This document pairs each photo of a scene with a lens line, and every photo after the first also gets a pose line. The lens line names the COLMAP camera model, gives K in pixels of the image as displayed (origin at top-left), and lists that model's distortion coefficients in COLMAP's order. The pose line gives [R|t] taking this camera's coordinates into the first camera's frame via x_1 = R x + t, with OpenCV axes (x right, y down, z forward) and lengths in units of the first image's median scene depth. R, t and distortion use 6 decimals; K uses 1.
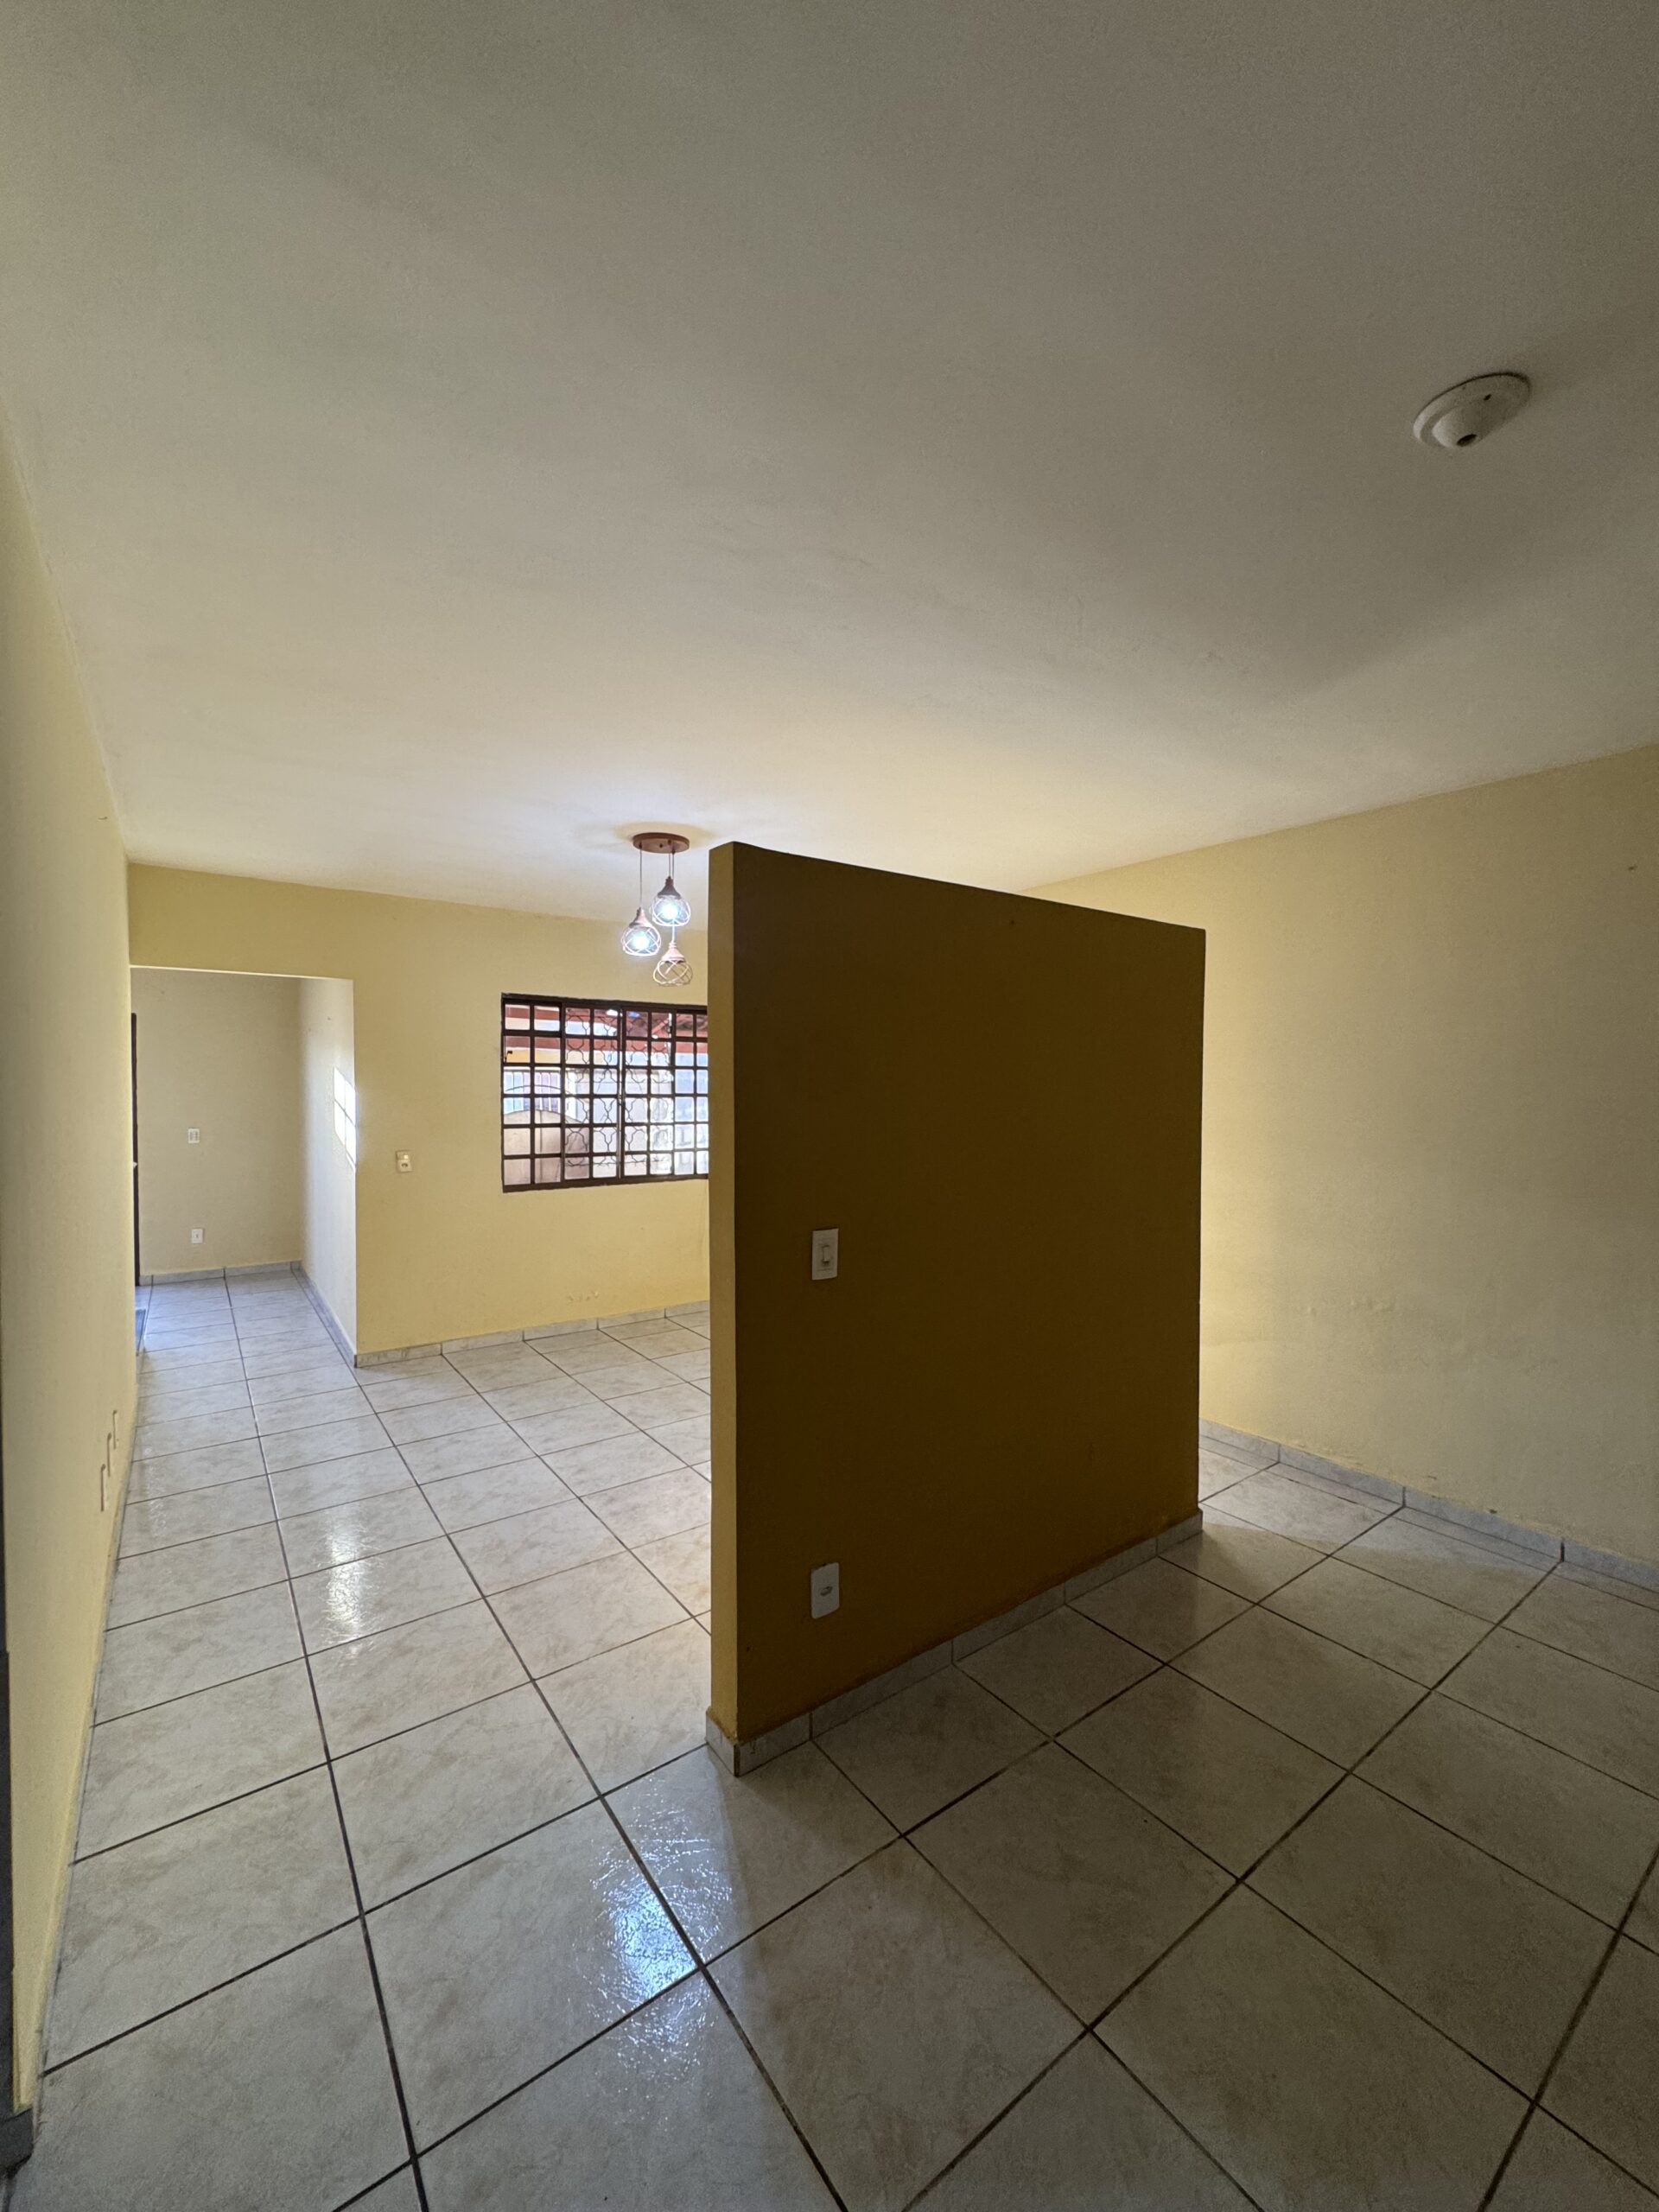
lens RADIAL K [[881.9, 0, 846.5], [0, 881.9, 1094.9], [0, 0, 1]] dist [-0.002512, 0.000965]
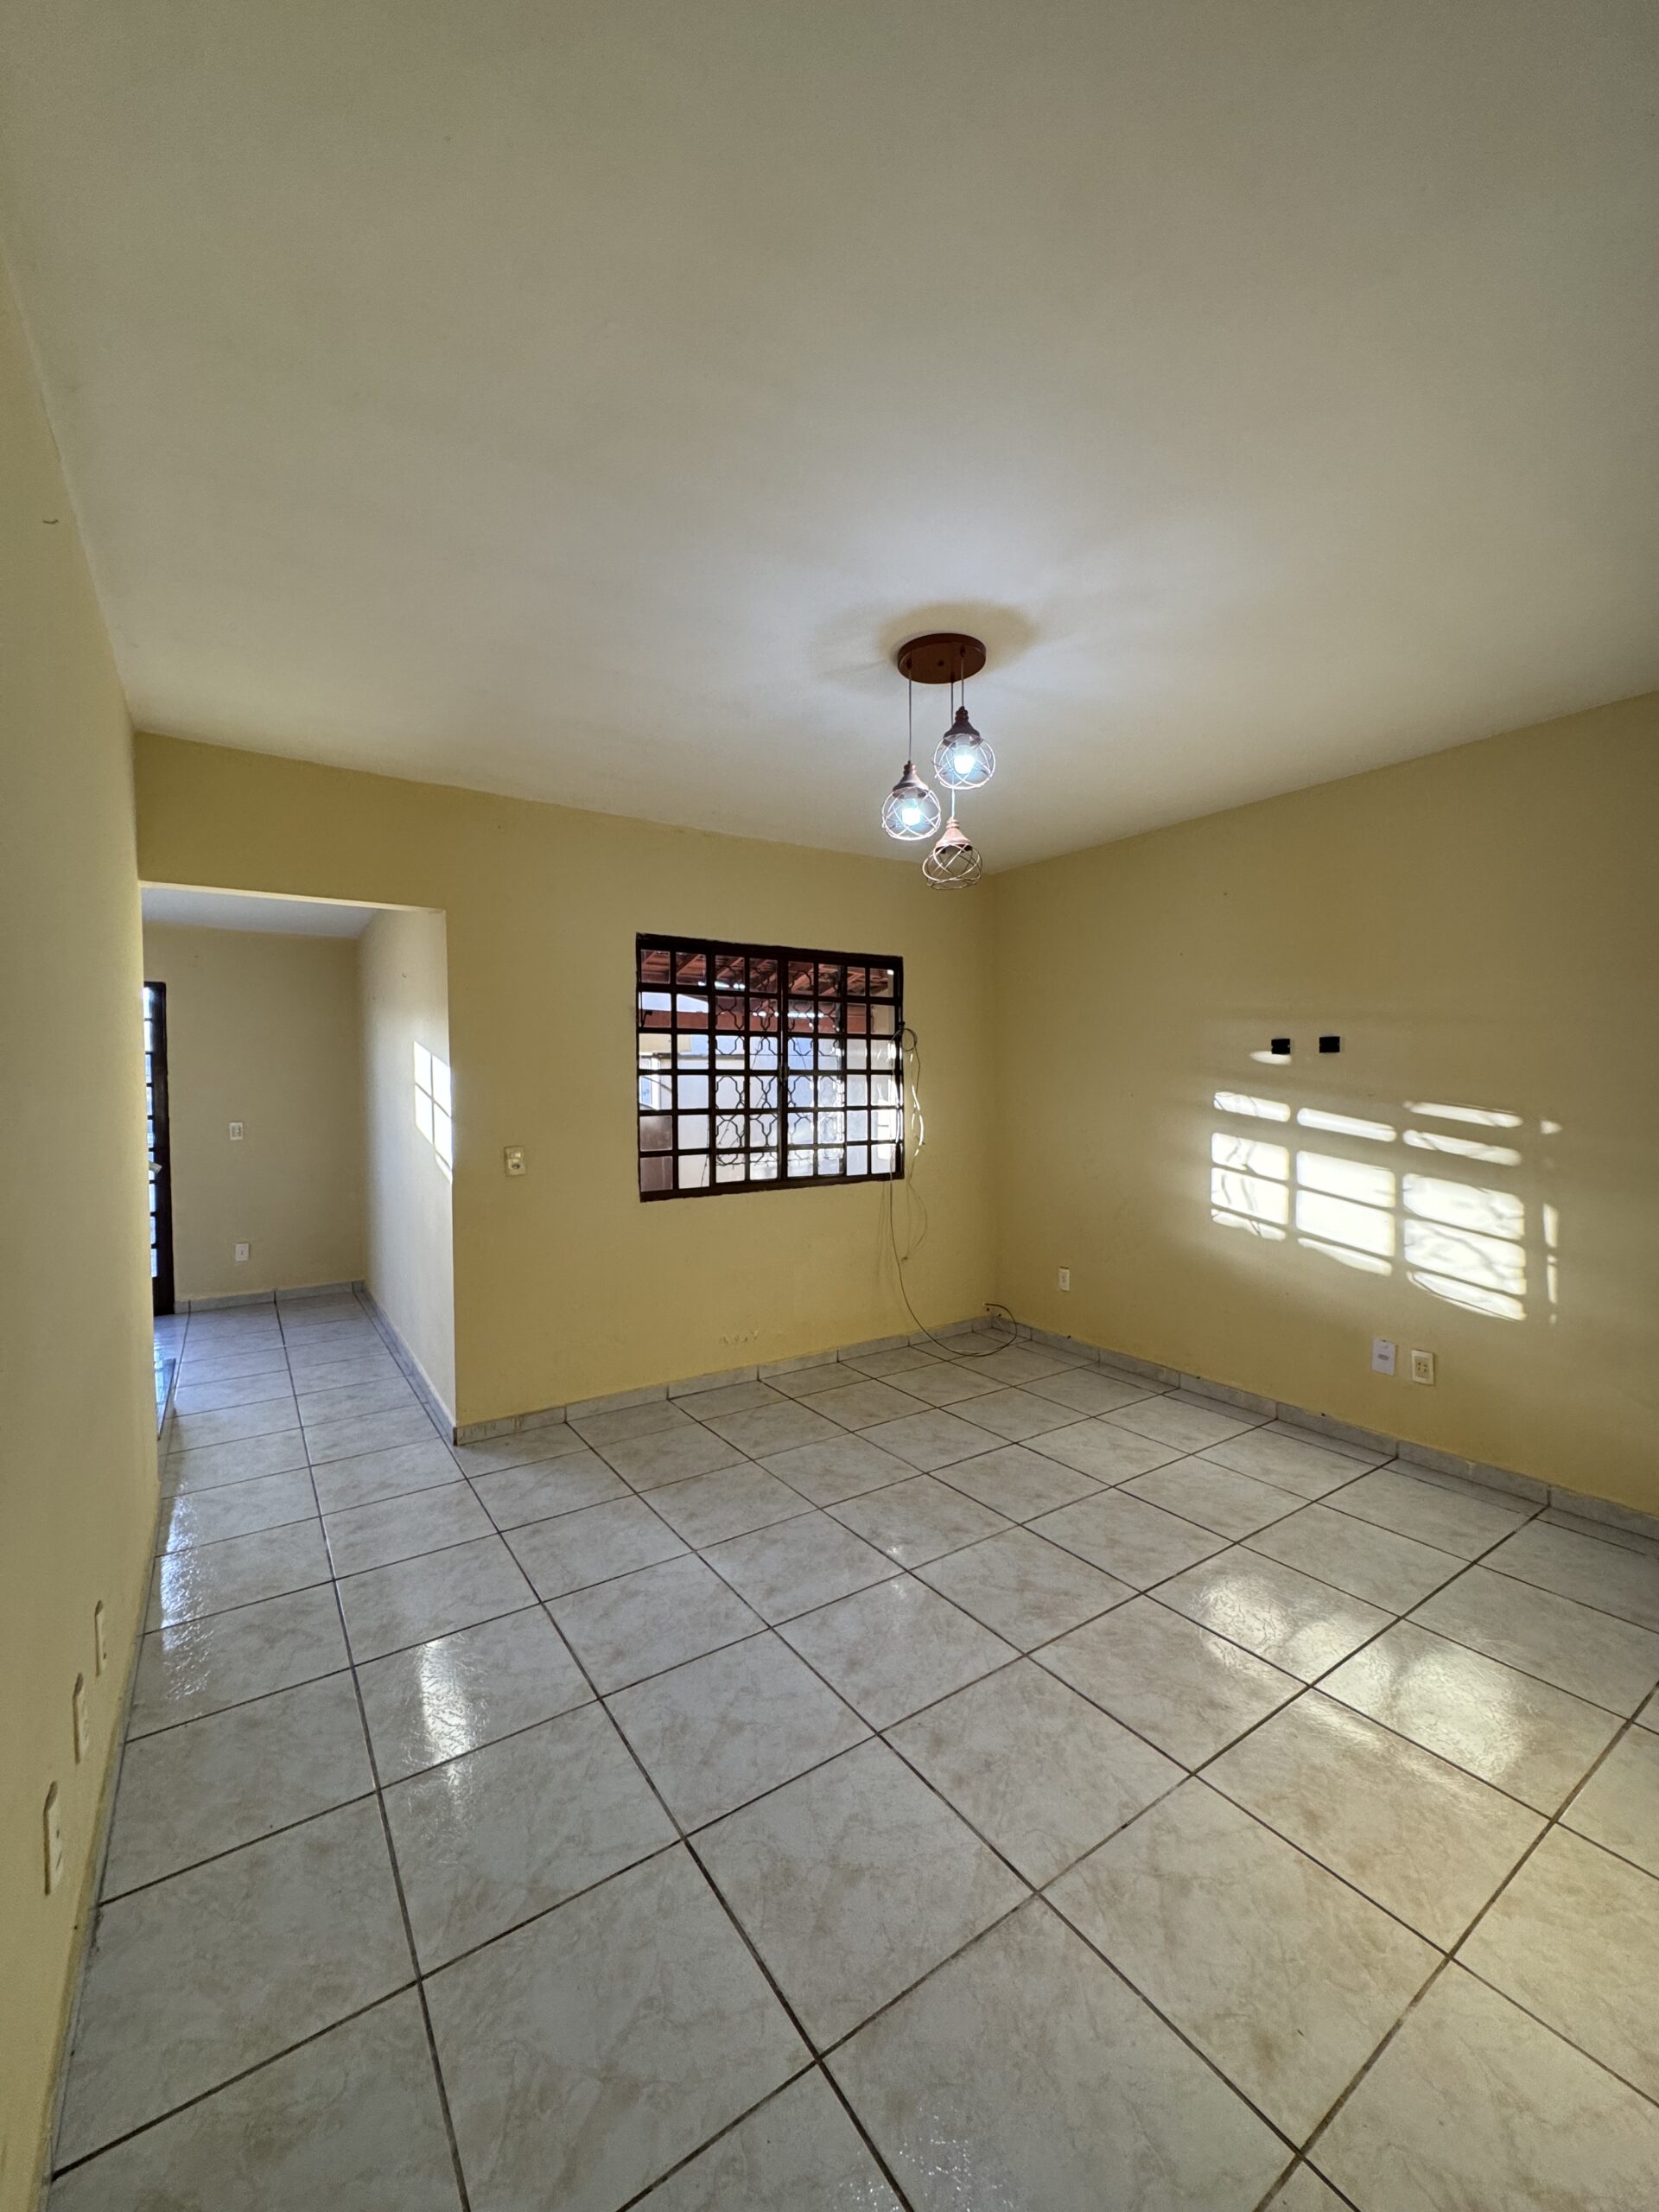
lens RADIAL K [[881.9, 0, 848.7], [0, 881.9, 1089.8], [0, 0, 1]] dist [-0.002512, 0.000965]
pose [[0.999375, -0.012389, -0.033121, -0.190684], [0.012422, 0.999923, 0.000802, 0.017678], [0.033108, -0.001213, 0.999451, 0.264365]]
